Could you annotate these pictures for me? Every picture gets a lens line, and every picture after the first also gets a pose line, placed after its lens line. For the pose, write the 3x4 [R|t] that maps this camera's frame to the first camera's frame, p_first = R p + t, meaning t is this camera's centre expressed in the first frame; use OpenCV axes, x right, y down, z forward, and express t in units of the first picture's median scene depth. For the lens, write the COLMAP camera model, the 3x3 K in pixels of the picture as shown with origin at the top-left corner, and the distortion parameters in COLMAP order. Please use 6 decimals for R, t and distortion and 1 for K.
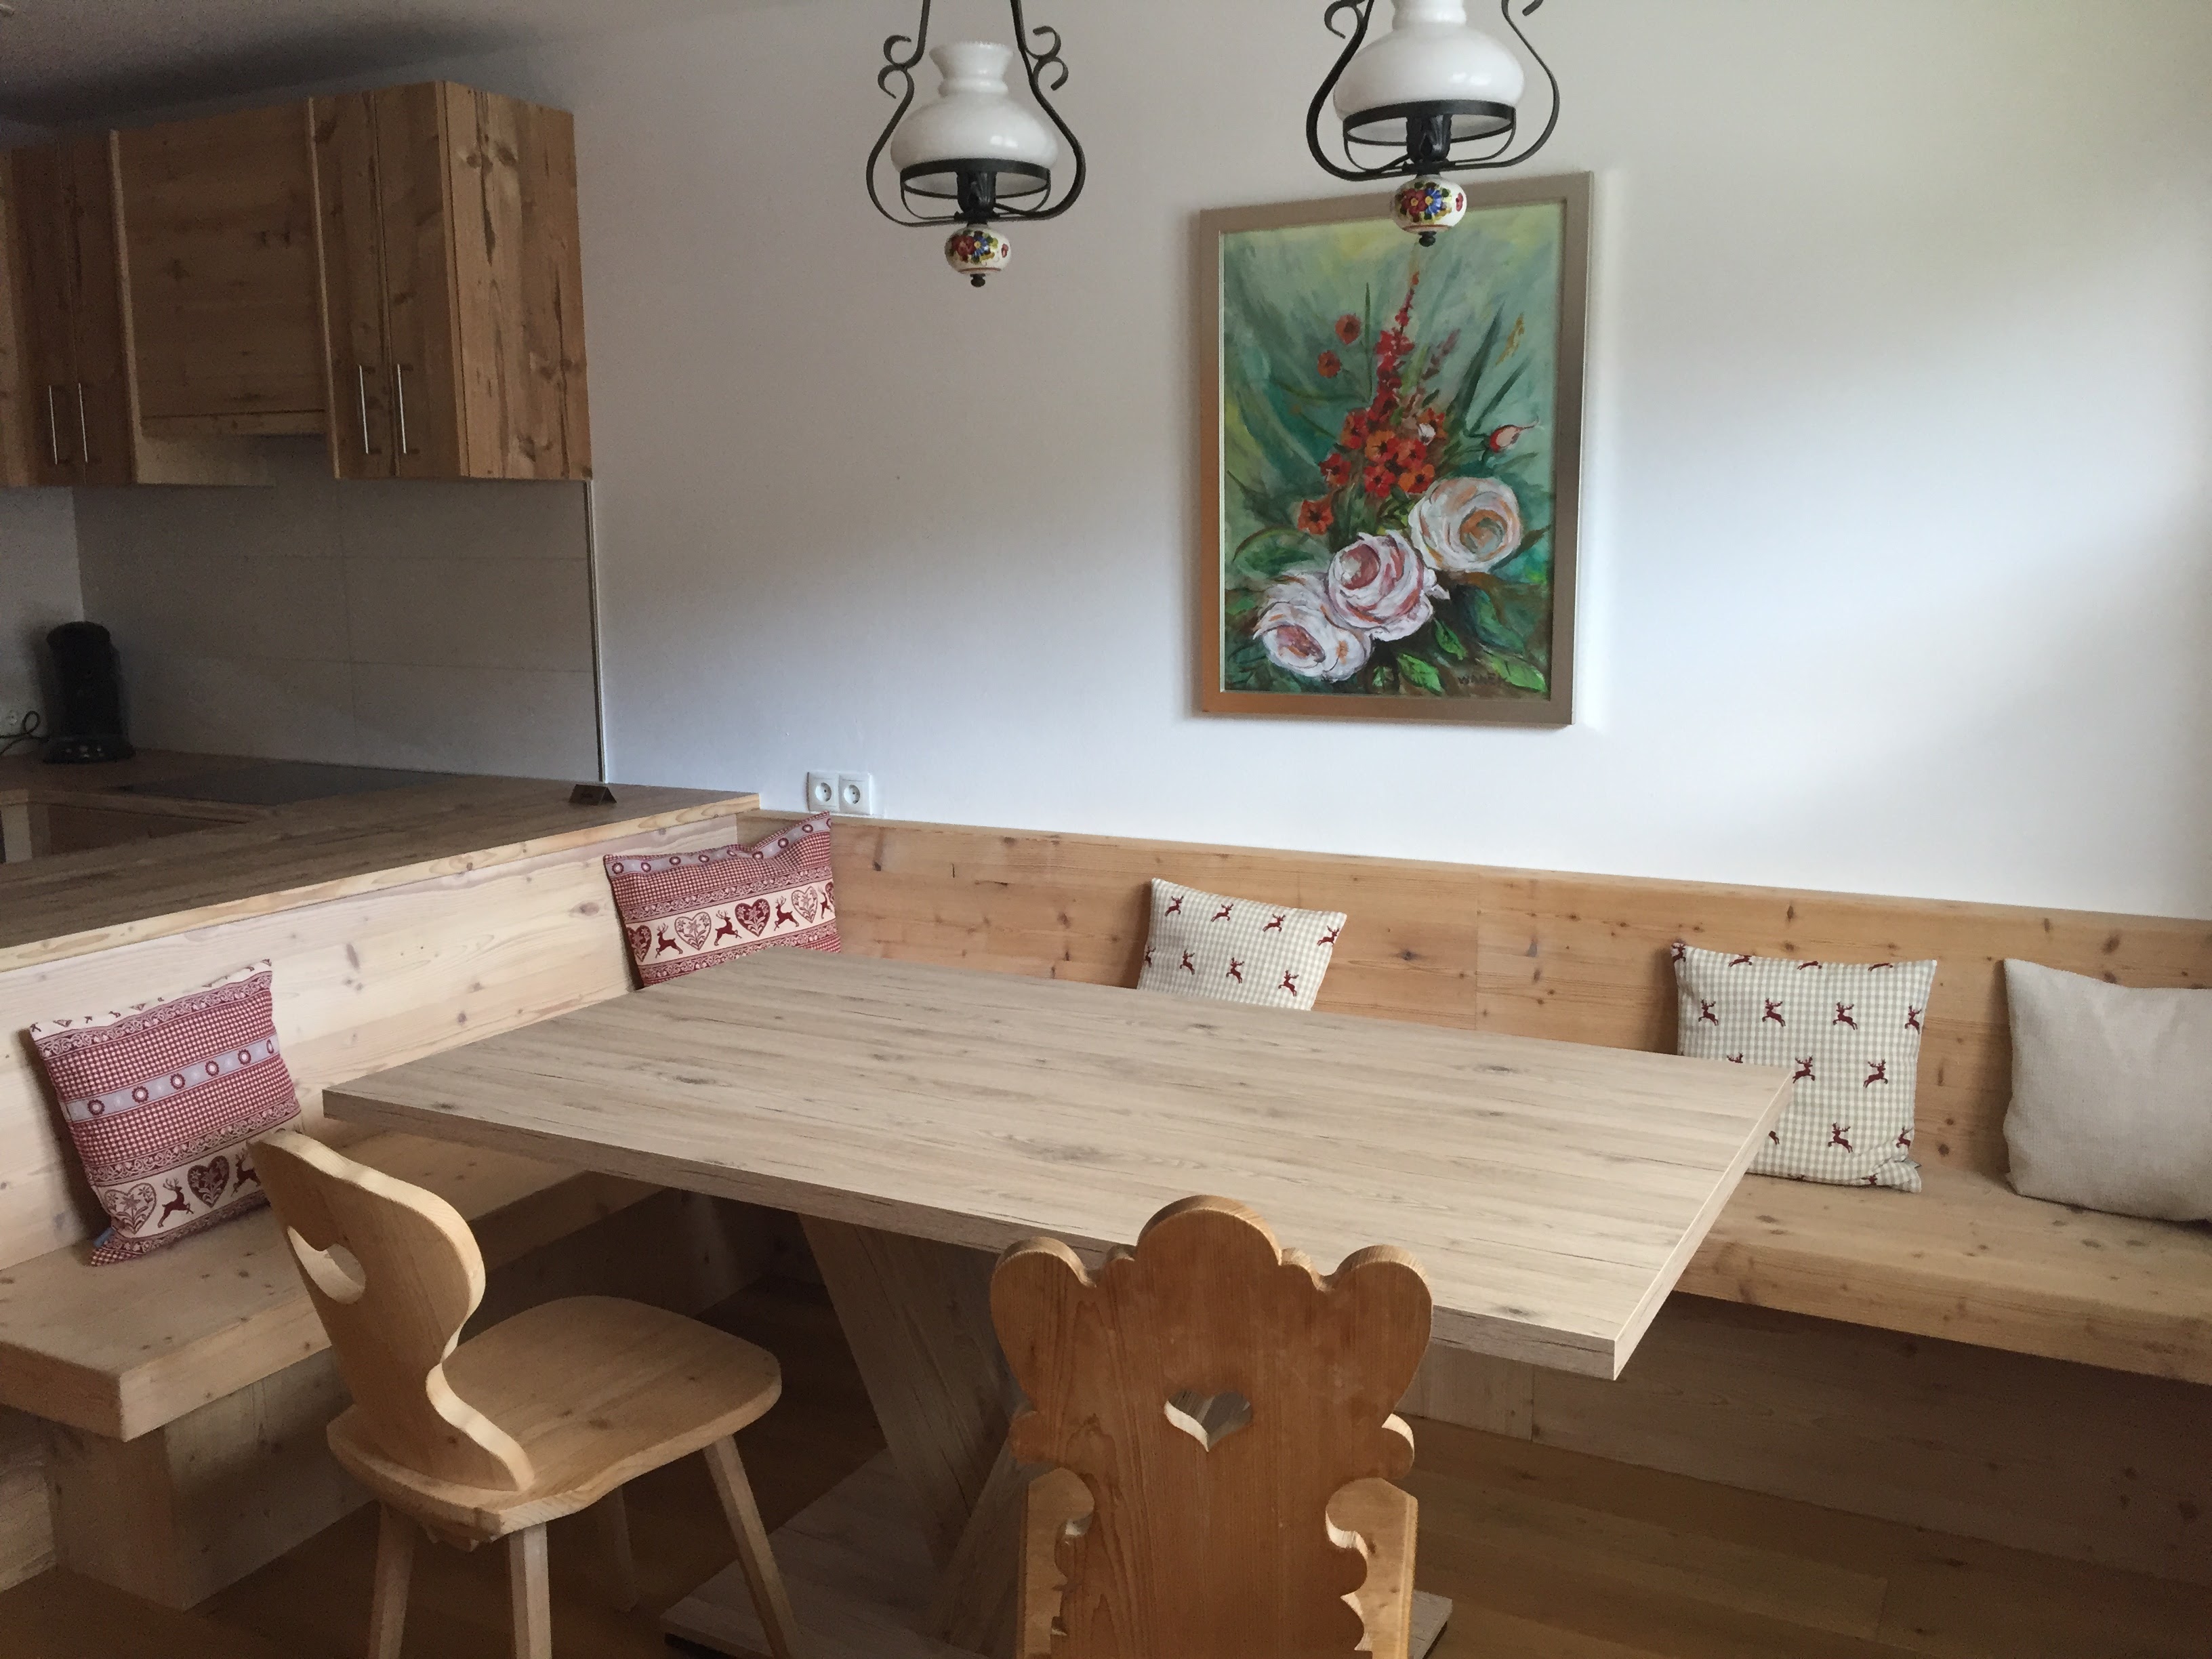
lens RADIAL K [[1913.5, 0, 1106.0], [0, 1913.5, 829.5], [0, 0, 1]] dist [0.095248, -0.141241]
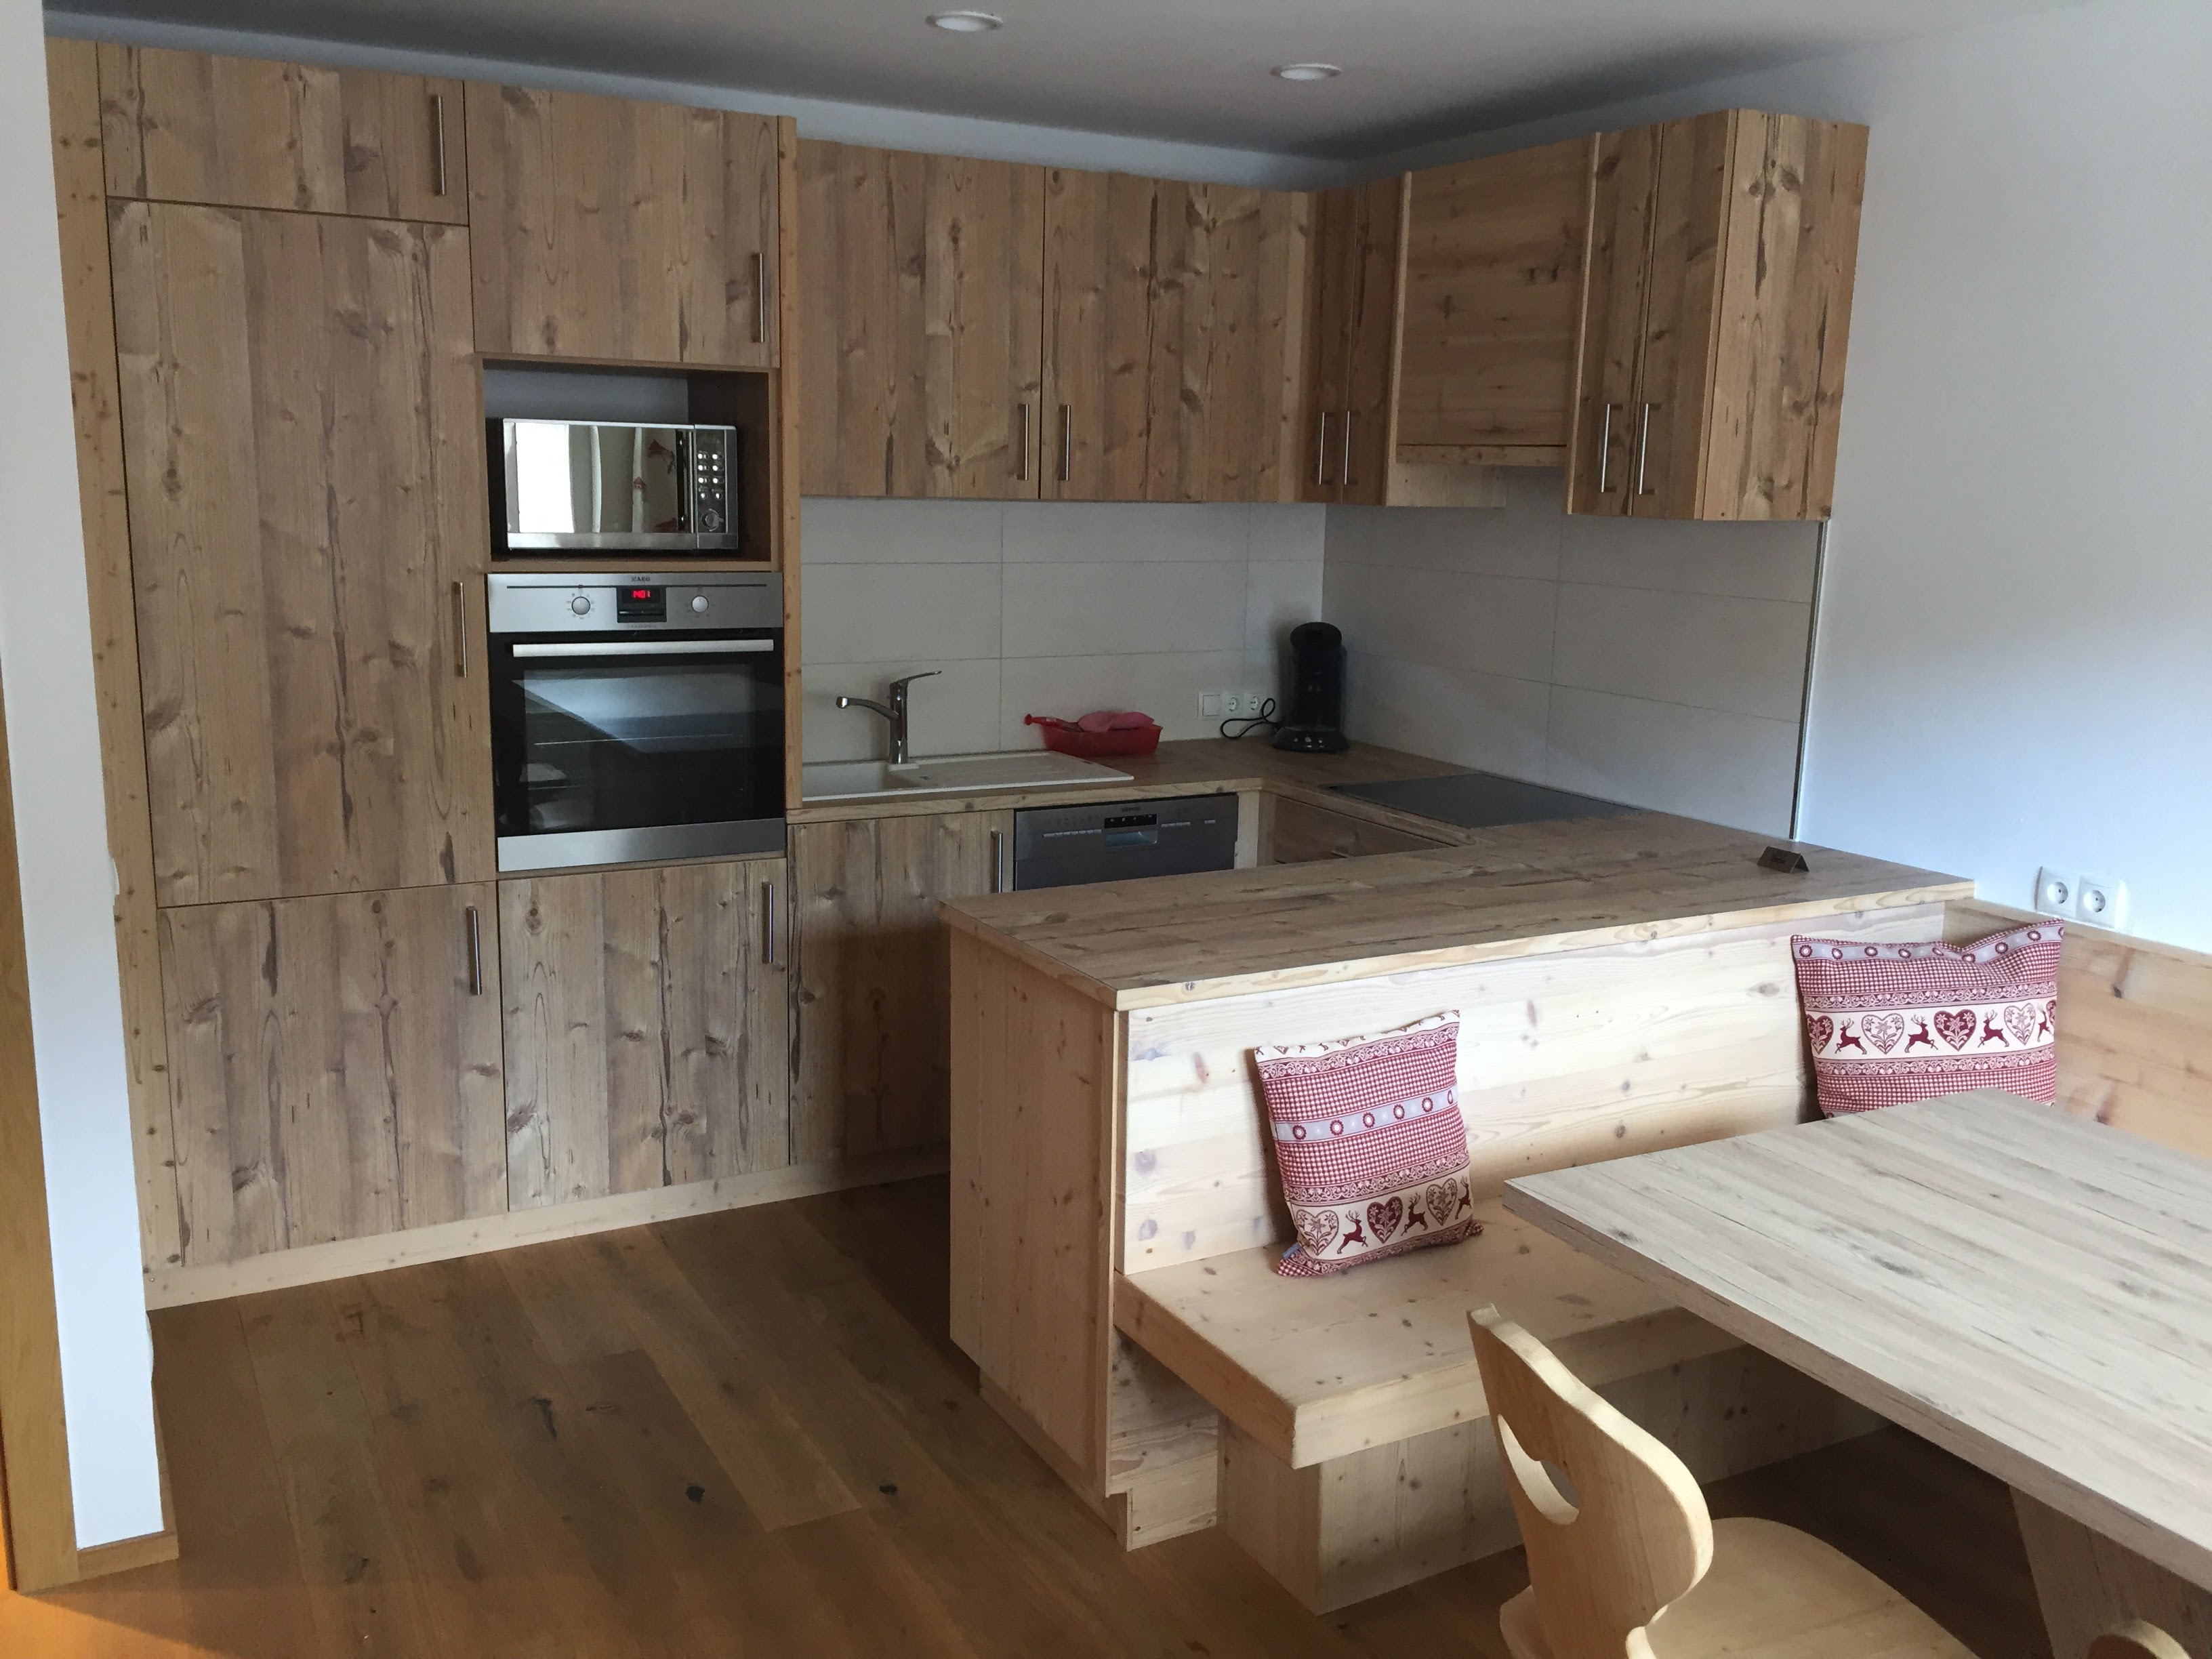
lens RADIAL K [[1913.5, 0, 1106.0], [0, 1913.5, 829.5], [0, 0, 1]] dist [0.095248, -0.141241]
pose [[0.835443, 0.128944, -0.534236, -0.044428], [-0.113252, 0.991615, 0.062233, -0.057594], [0.537781, 0.008511, 0.843042, 0.029600]]
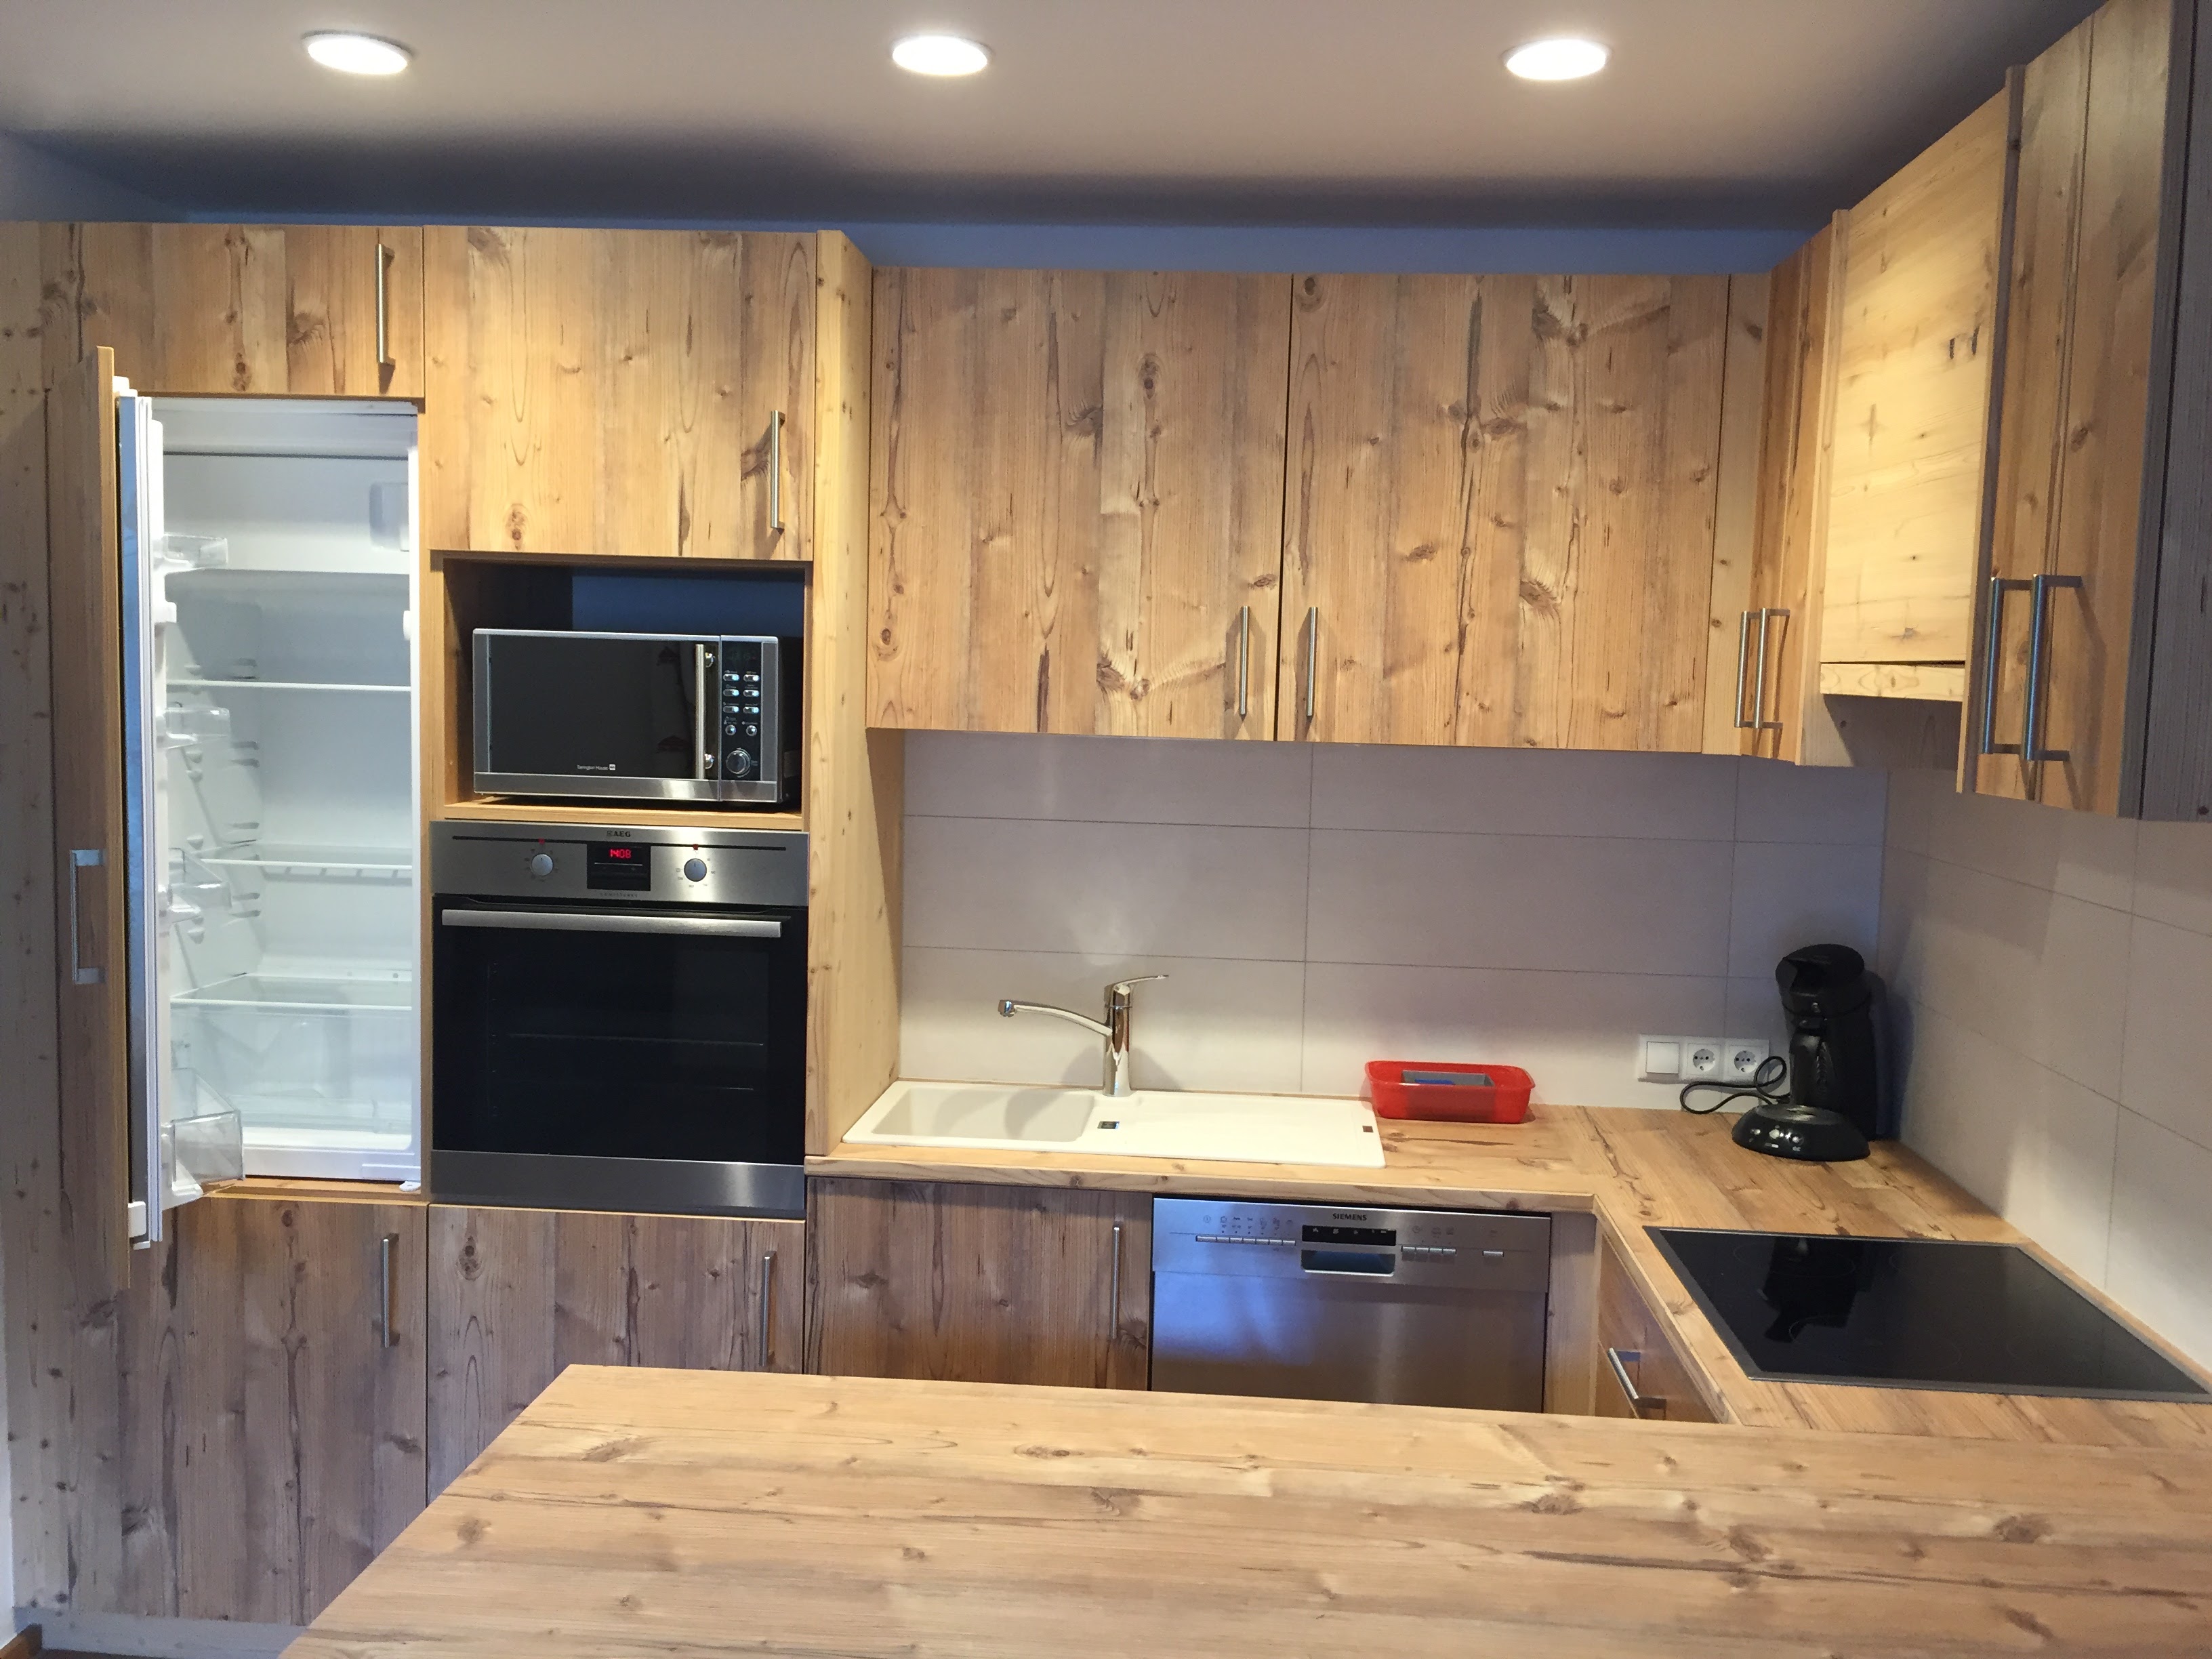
lens RADIAL K [[1913.5, 0, 1106.0], [0, 1913.5, 829.5], [0, 0, 1]] dist [0.095248, -0.141241]
pose [[0.400595, 0.097270, -0.911078, -0.020038], [-0.171332, 0.984762, 0.029804, -0.159164], [0.900094, 0.144158, 0.411156, 0.626550]]
